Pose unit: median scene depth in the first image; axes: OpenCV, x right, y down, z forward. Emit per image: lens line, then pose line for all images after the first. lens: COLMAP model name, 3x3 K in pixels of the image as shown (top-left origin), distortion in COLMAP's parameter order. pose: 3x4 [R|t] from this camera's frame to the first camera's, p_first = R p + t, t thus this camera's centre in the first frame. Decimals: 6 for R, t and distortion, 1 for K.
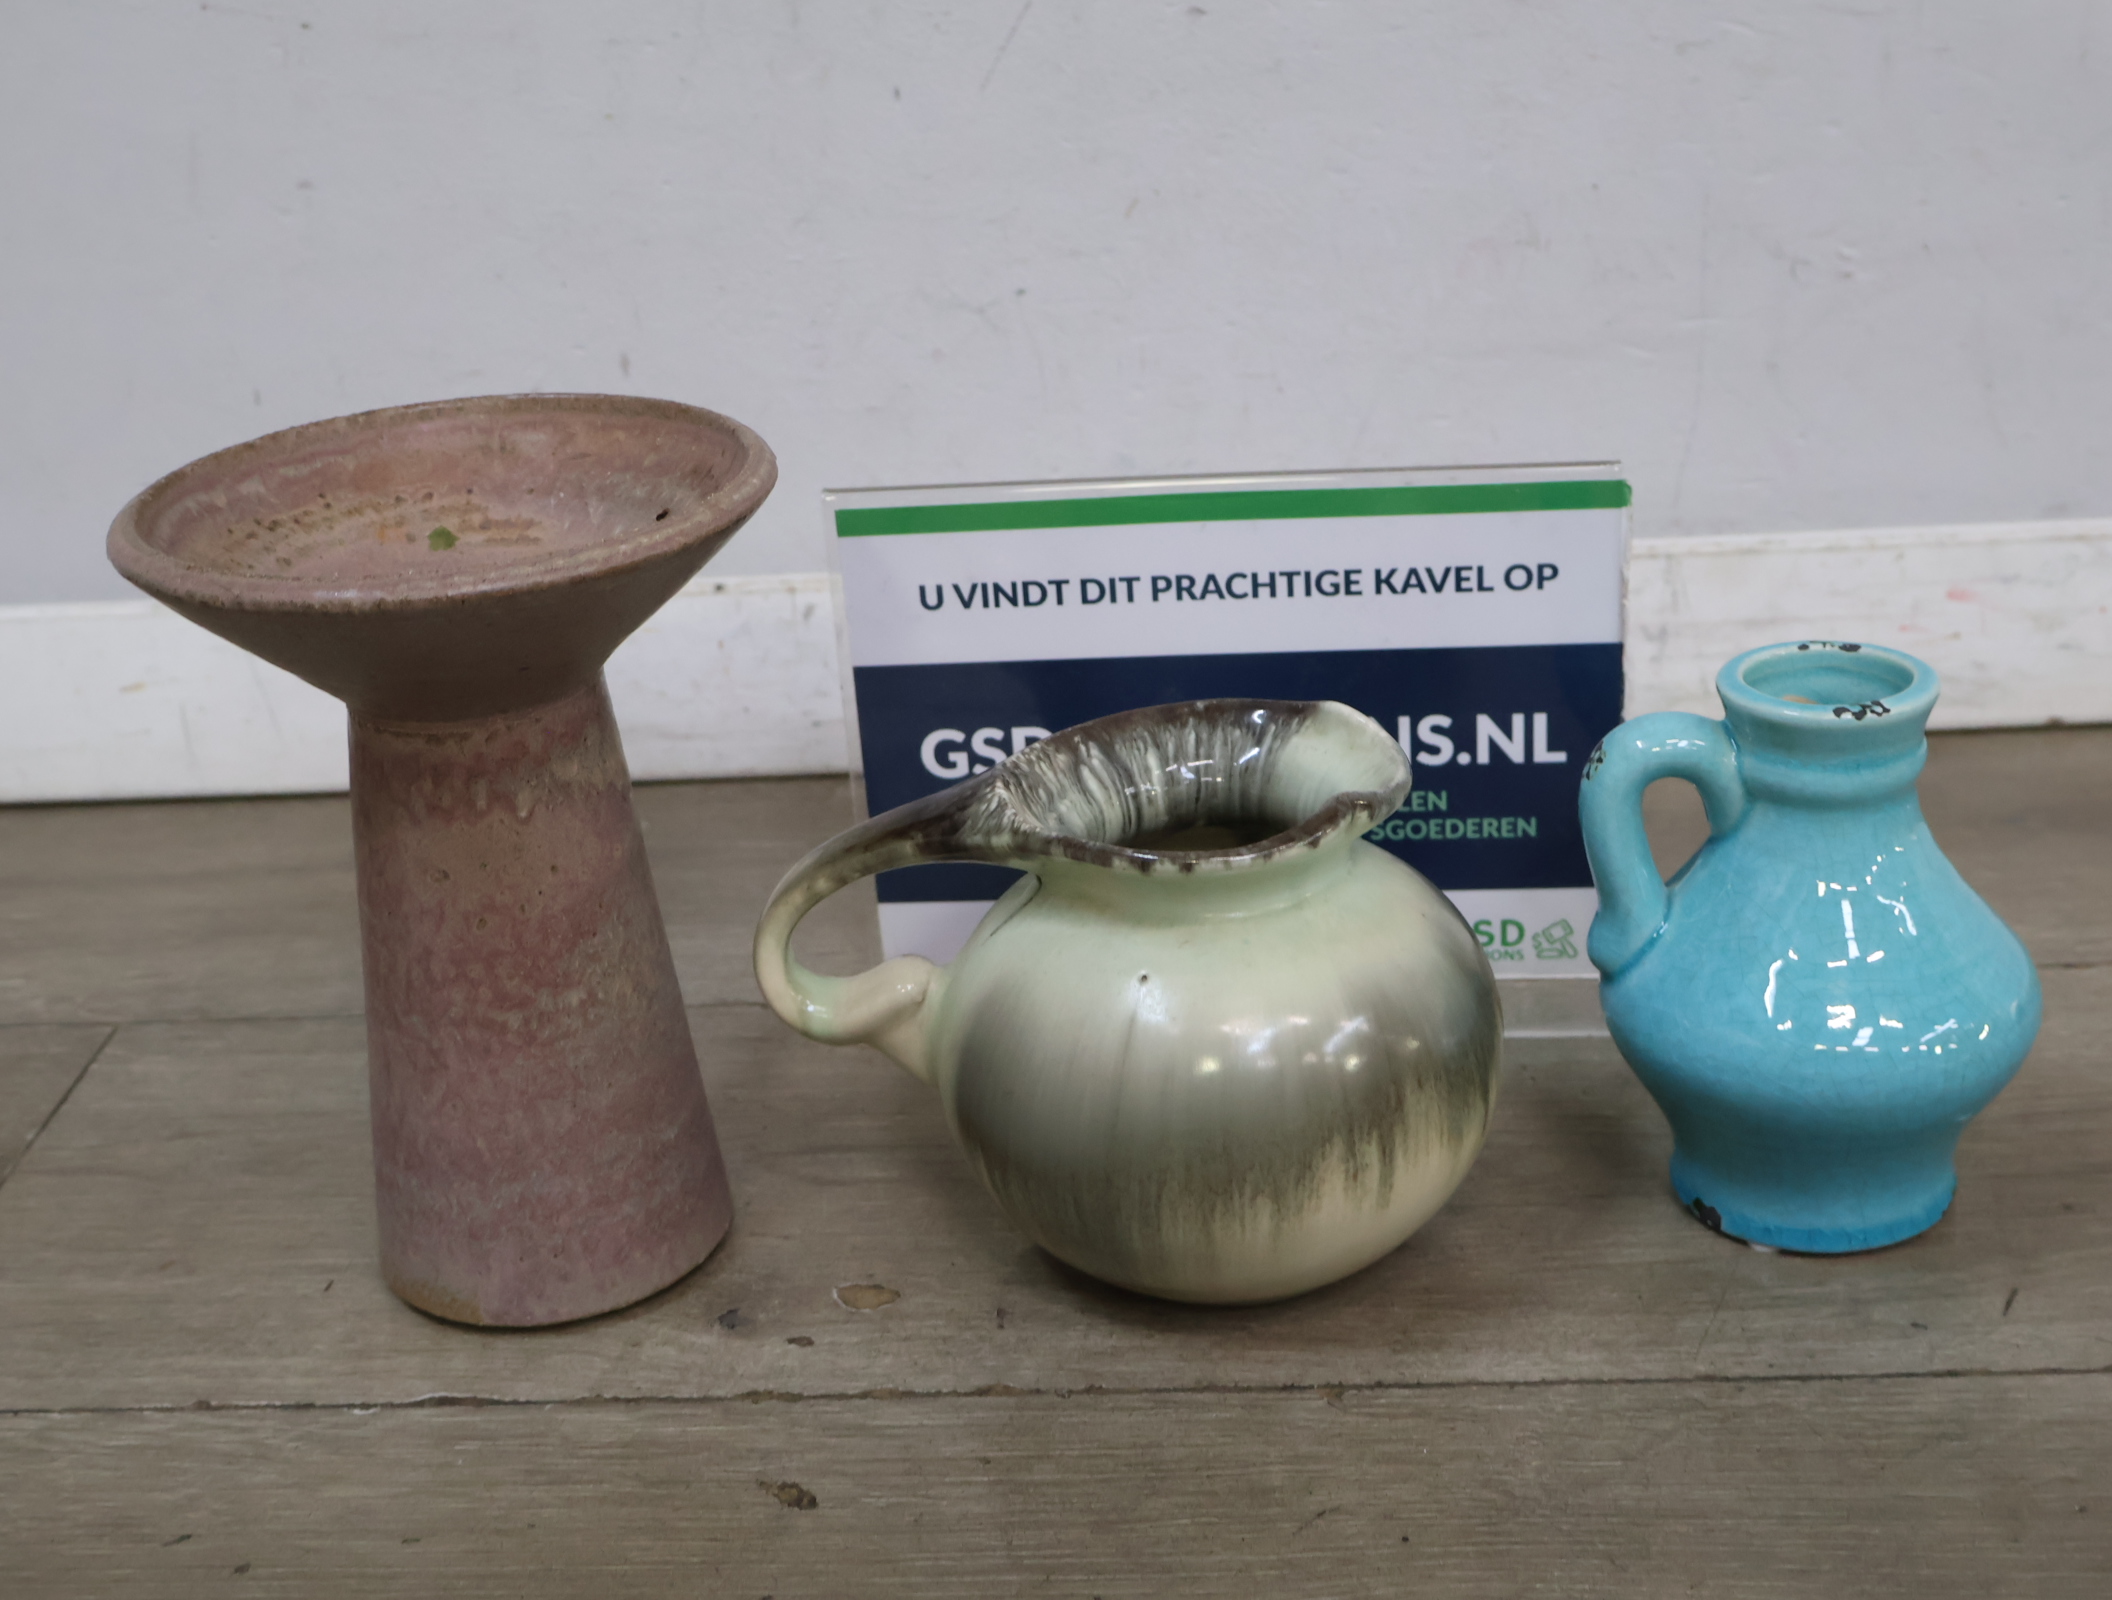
lens RADIAL K [[2879.0, 0, 1062.3], [0, 2879.0, 791.9], [0, 0, 1]] dist [0.007719, 0.000000]
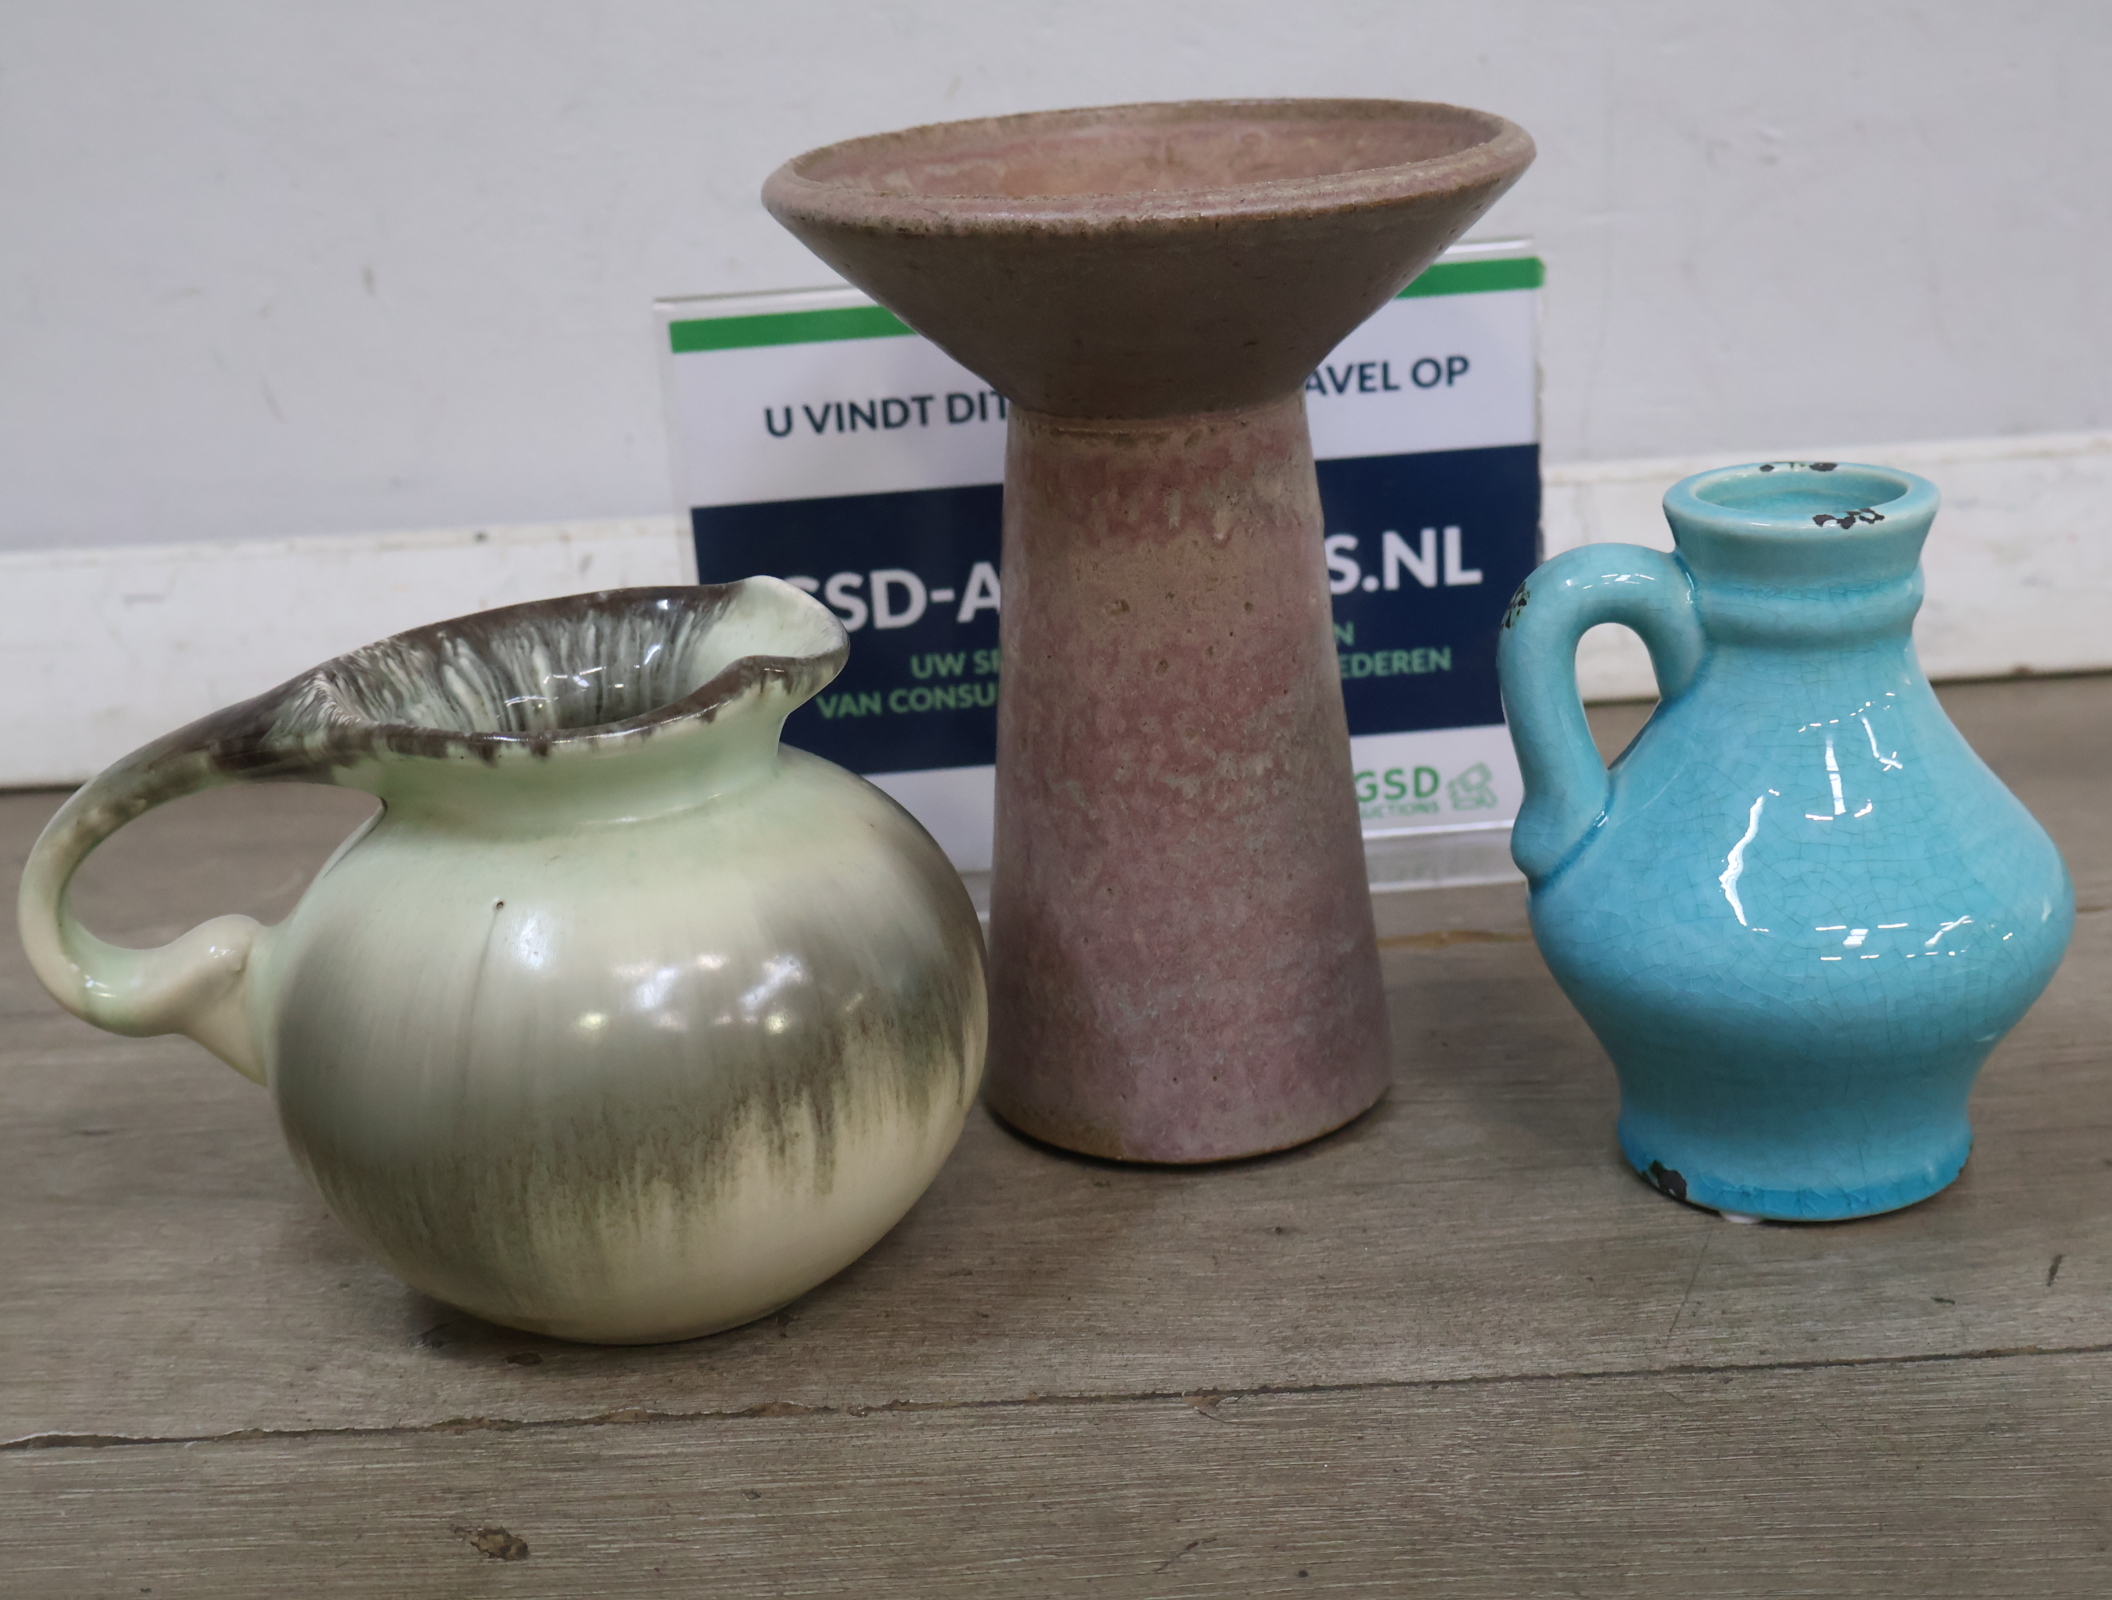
lens RADIAL K [[2879.0, 0, 1056.1], [0, 2879.0, 771.1], [0, 0, 1]] dist [0.007719, 0.000000]
pose [[0.999060, -0.012709, 0.041432, 0.023070], [0.015659, 0.997305, -0.071670, 0.092315], [-0.040410, 0.072251, 0.996568, 0.210312]]
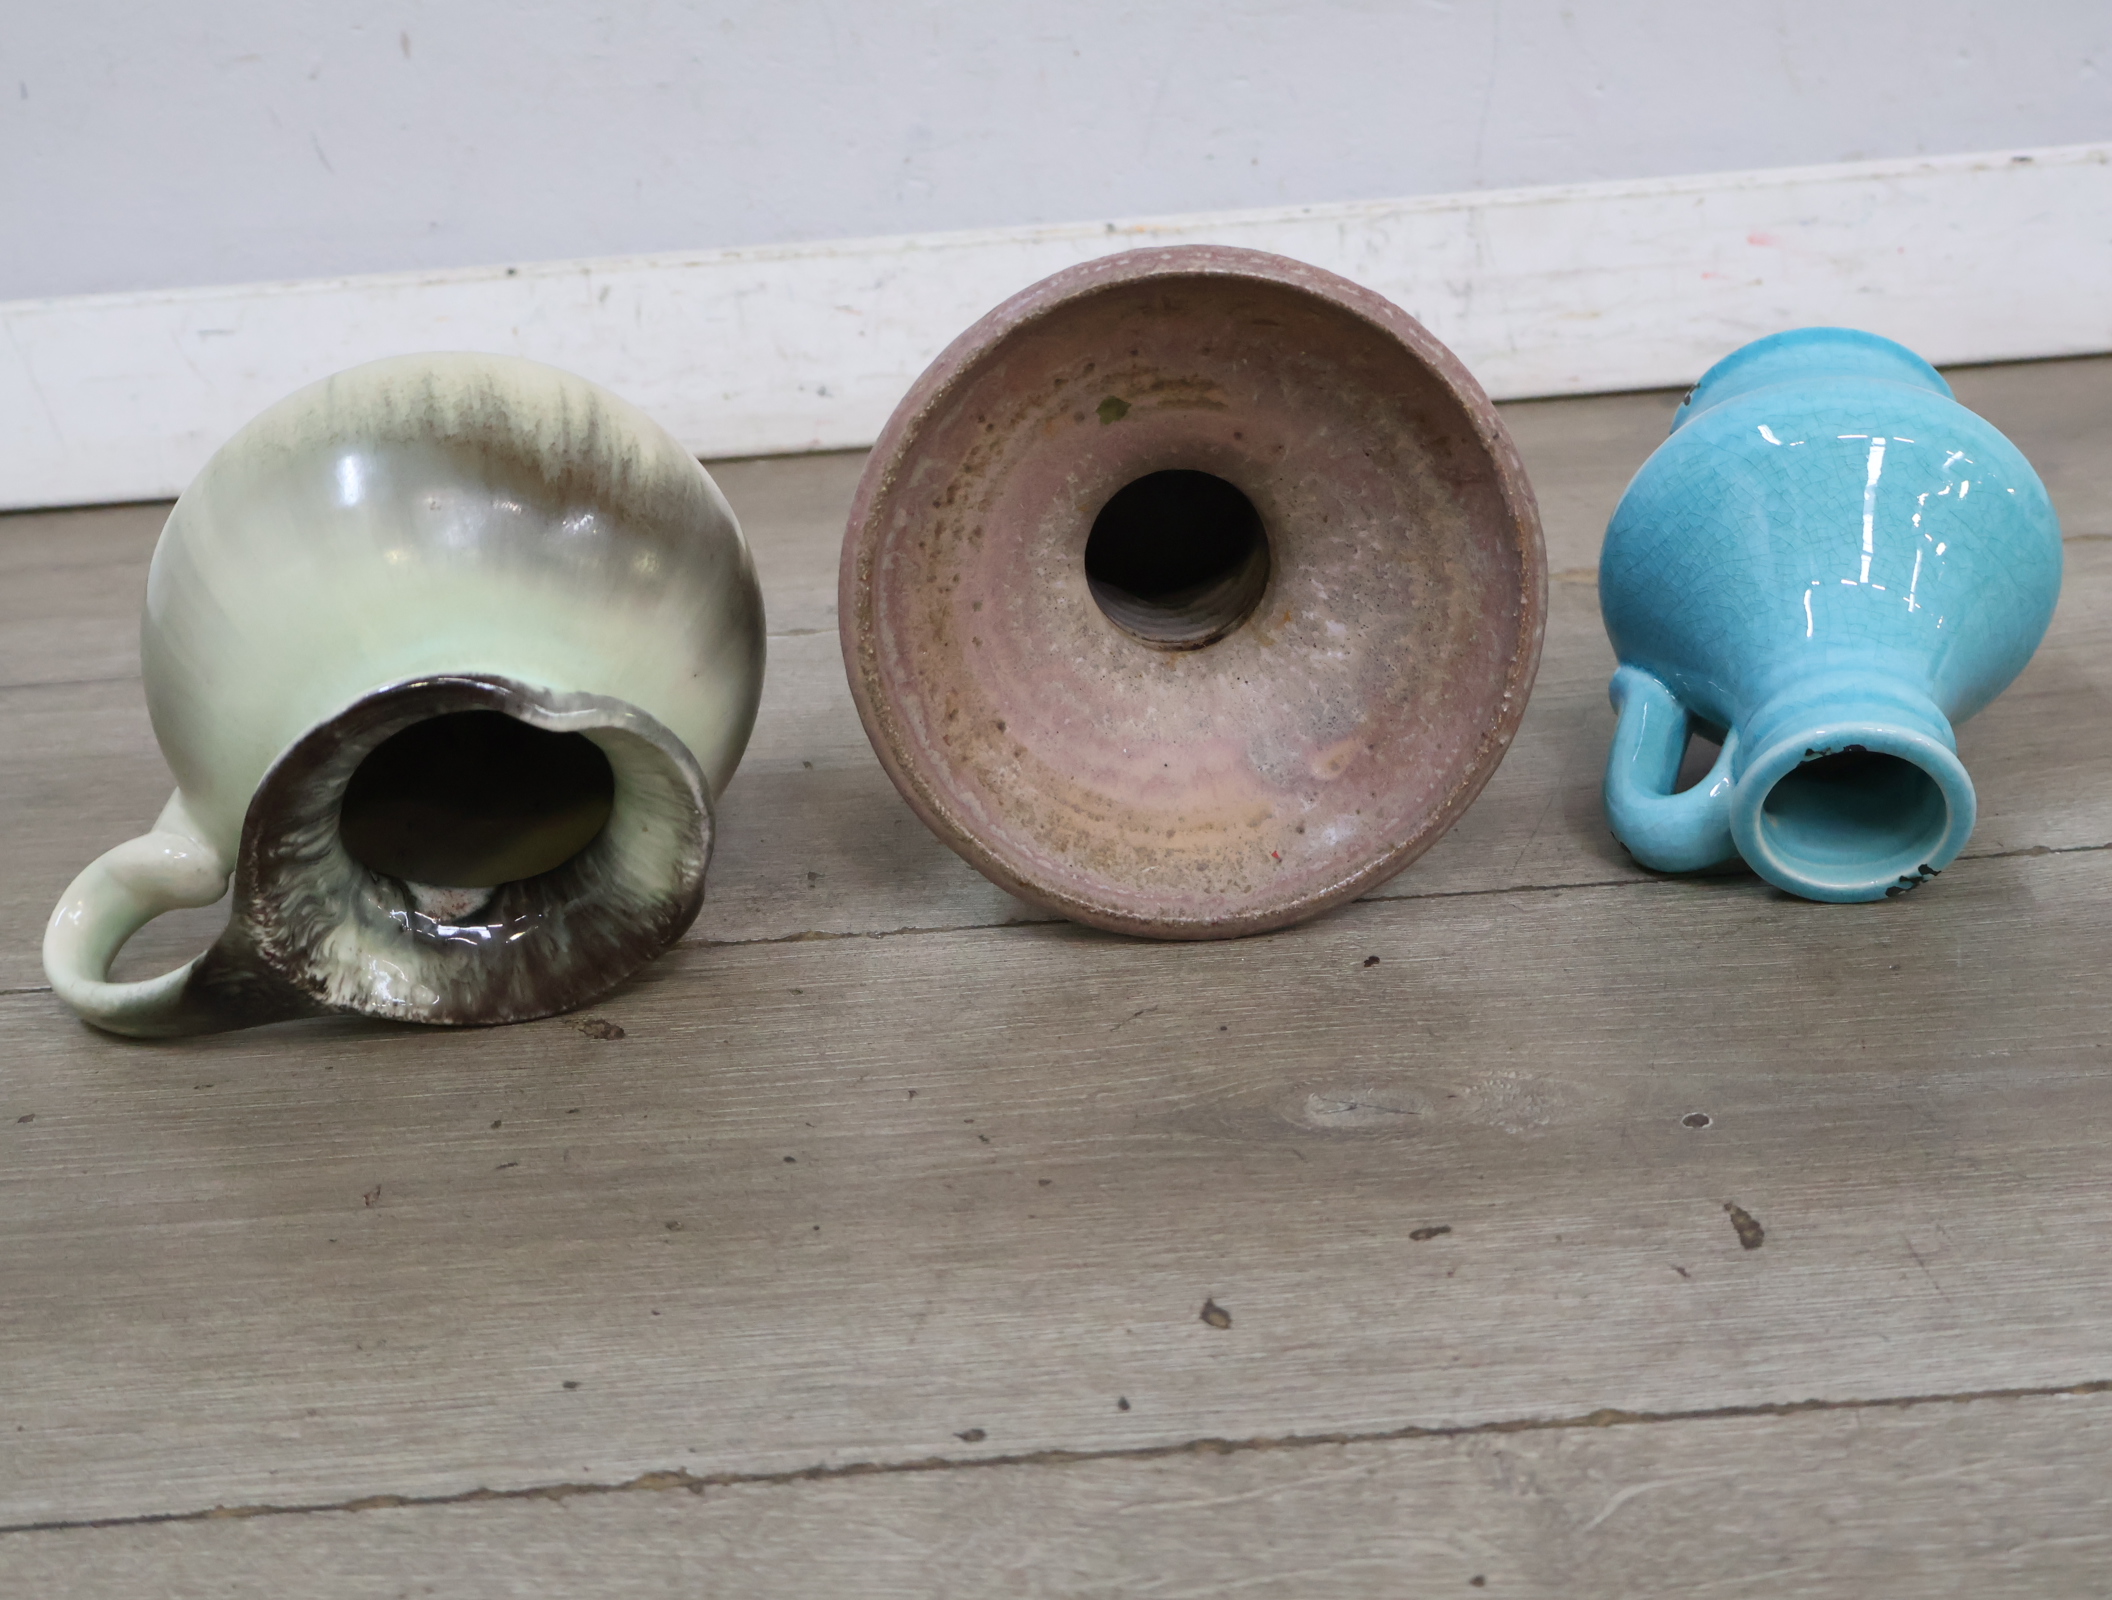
lens RADIAL K [[2879.0, 0, 1062.1], [0, 2879.0, 790.1], [0, 0, 1]] dist [0.007719, 0.000000]
pose [[0.997901, -0.034995, 0.054480, 0.011736], [0.034567, 0.999364, 0.008777, 0.150773], [-0.054752, -0.006876, 0.998476, 0.017282]]
